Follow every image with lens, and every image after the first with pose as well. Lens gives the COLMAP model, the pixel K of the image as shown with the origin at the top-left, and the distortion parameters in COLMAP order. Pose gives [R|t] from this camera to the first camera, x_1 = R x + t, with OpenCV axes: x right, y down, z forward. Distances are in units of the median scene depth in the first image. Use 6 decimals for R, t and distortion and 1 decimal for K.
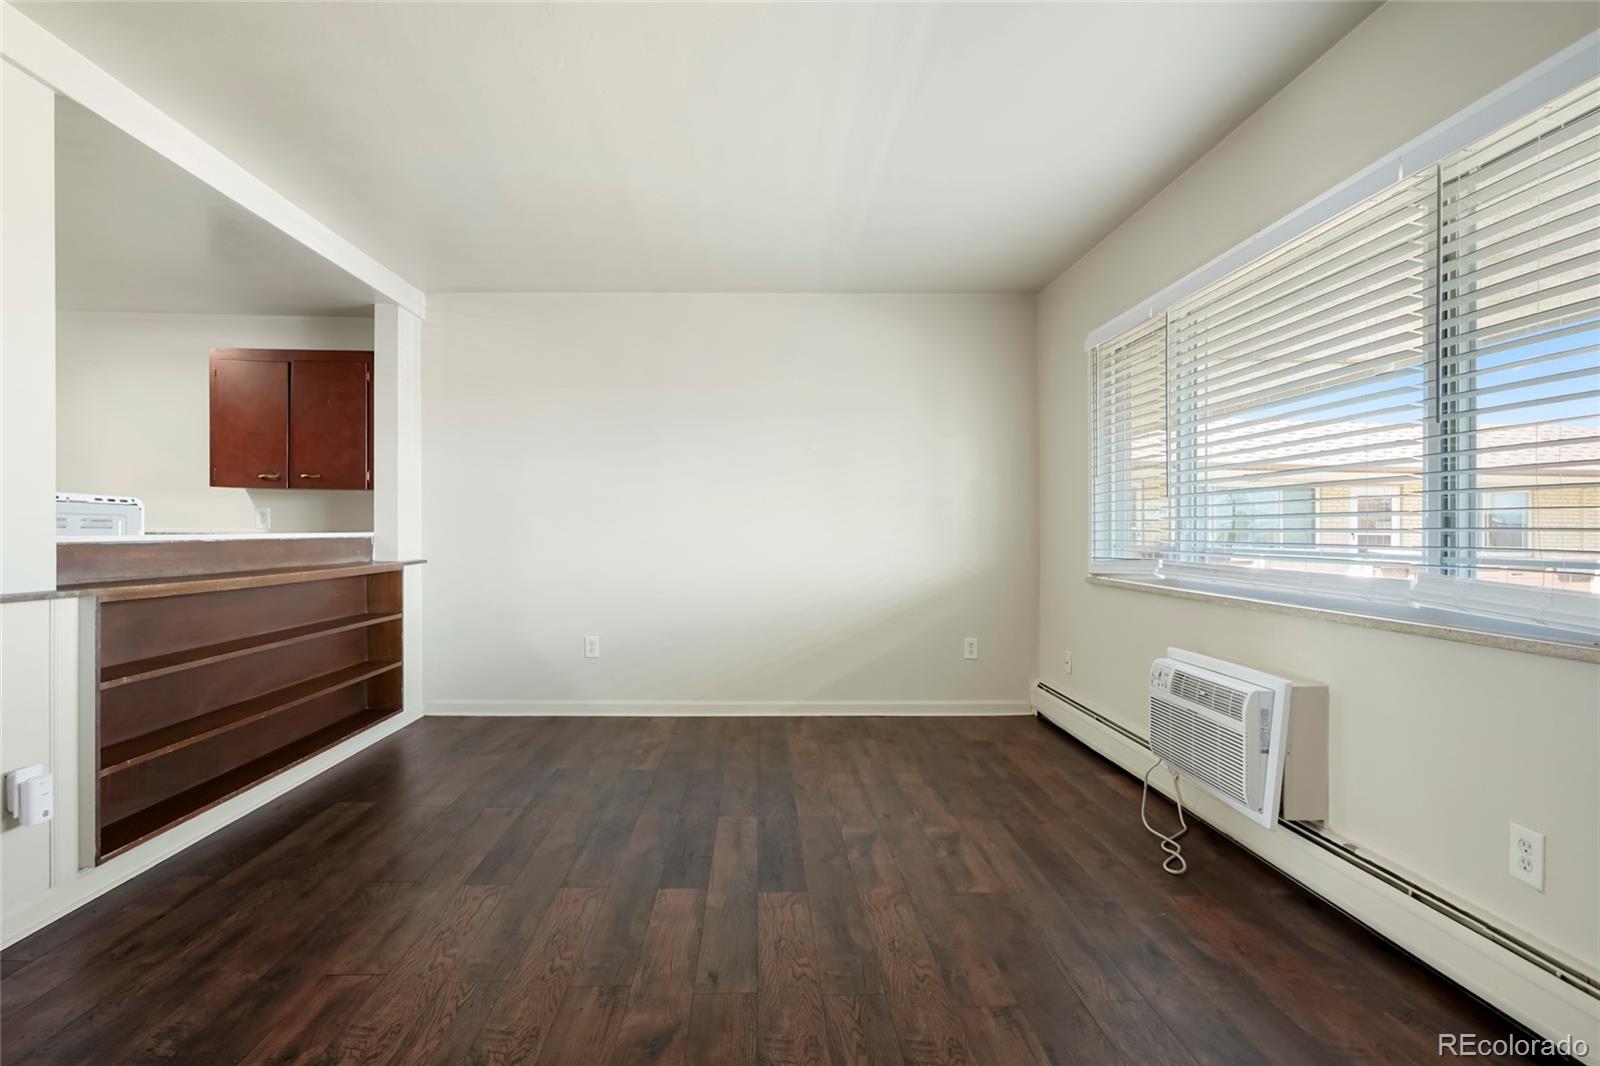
lens RADIAL K [[819.0, 0, 777.2], [0, 819.0, 547.6], [0, 0, 1]] dist [-0.010892, -0.001048]
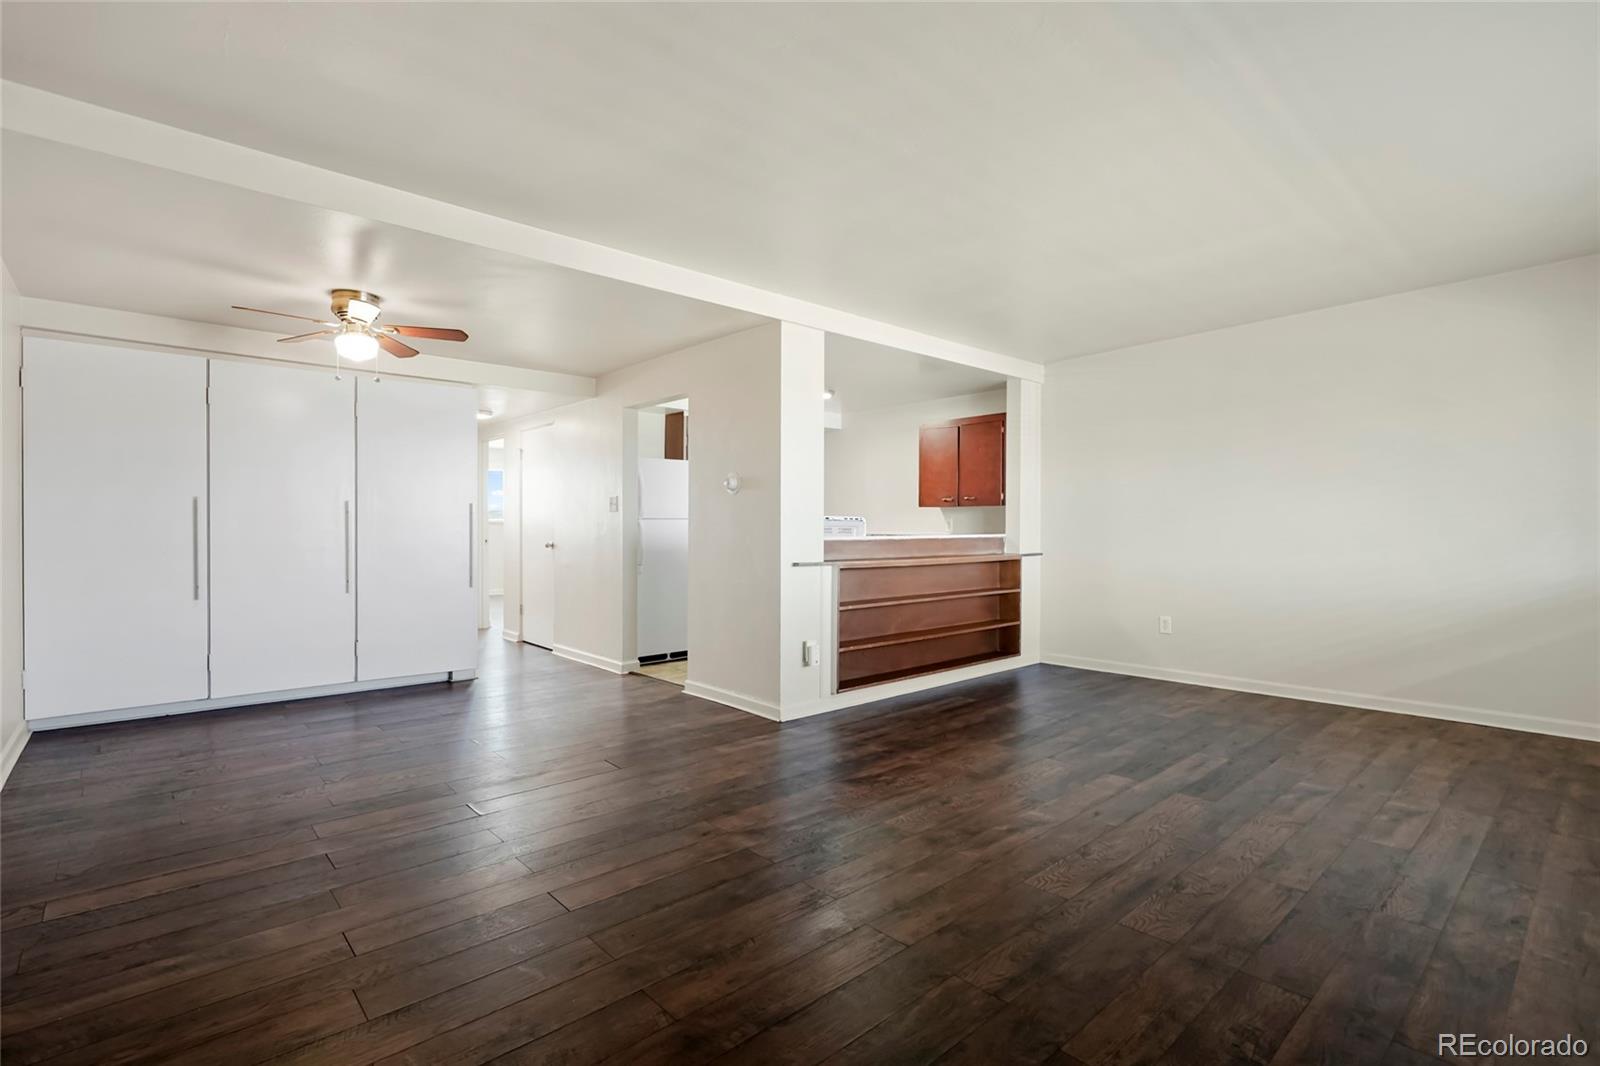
lens RADIAL K [[722.5, 0, 771.8], [0, 722.5, 535.1], [0, 0, 1]] dist [-0.005963, 0.001109]
pose [[0.625490, -0.007286, -0.780199, 0.437557], [-0.006027, 0.999881, -0.014169, 0.007814], [0.780209, 0.013565, 0.625371, -0.260320]]
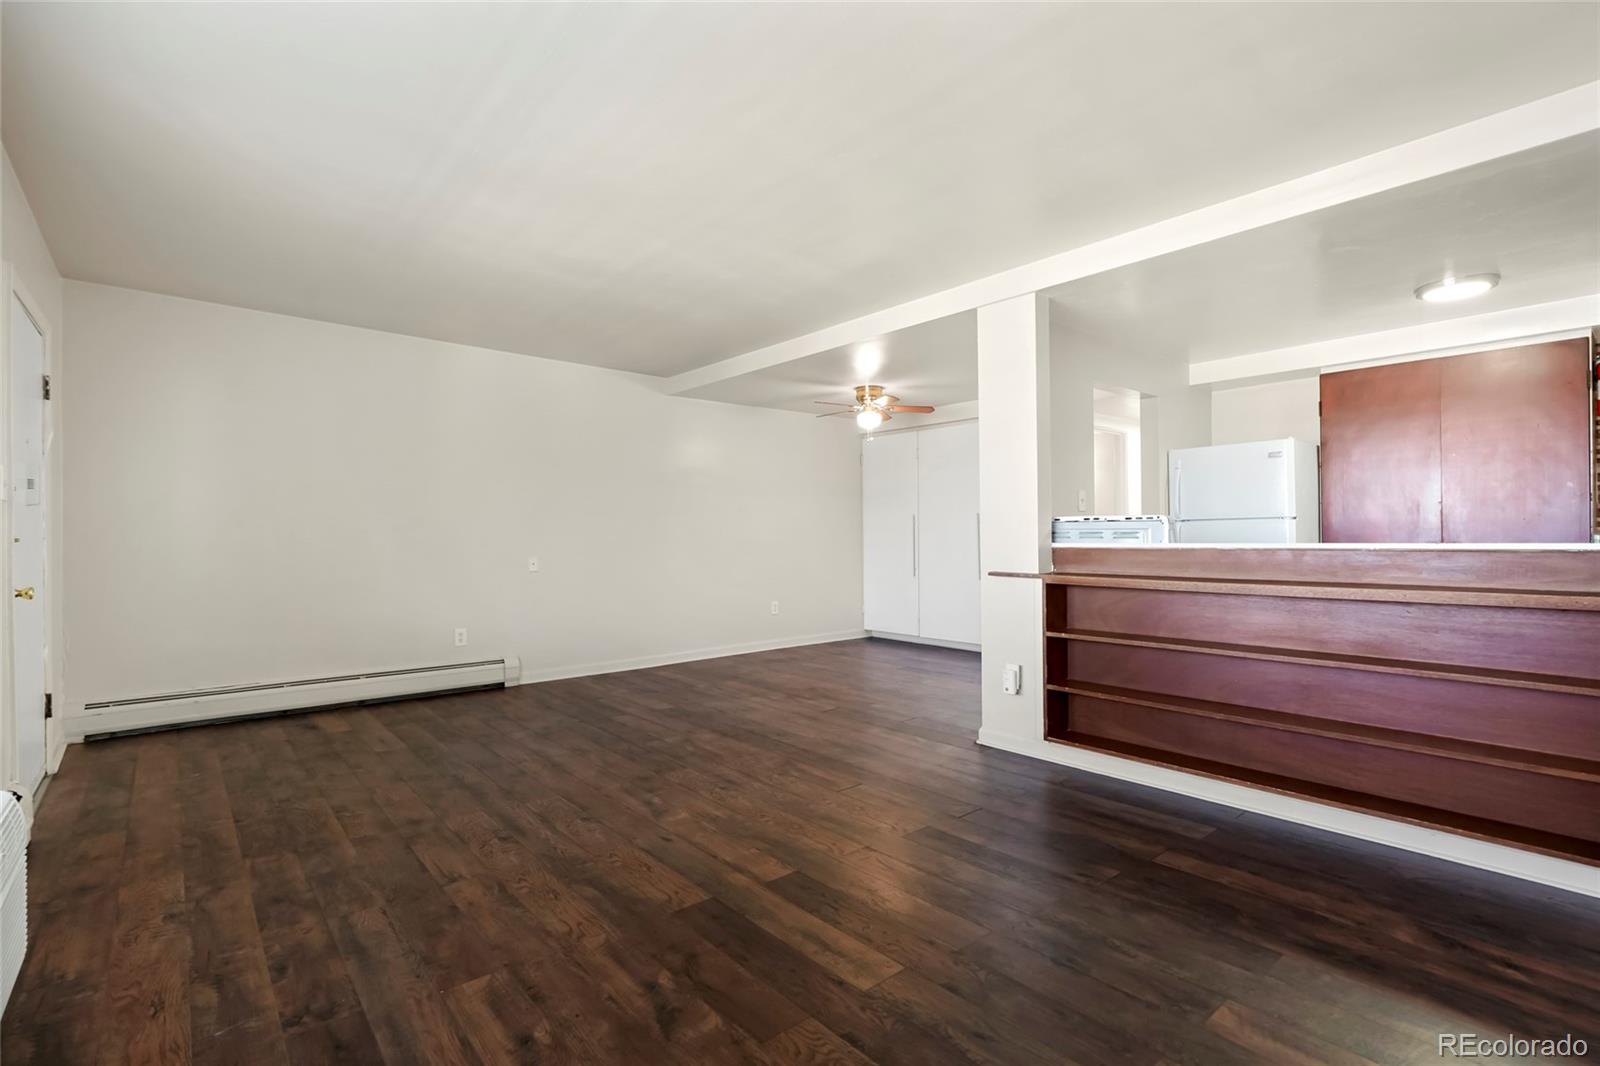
lens RADIAL K [[722.5, 0, 837.3], [0, 722.5, 535.6], [0, 0, 1]] dist [-0.005963, 0.001109]
pose [[-0.749705, -0.004620, -0.661756, 0.396848], [-0.012991, 0.999886, 0.007736, -0.029763], [0.661644, 0.014397, -0.749679, 1.541010]]
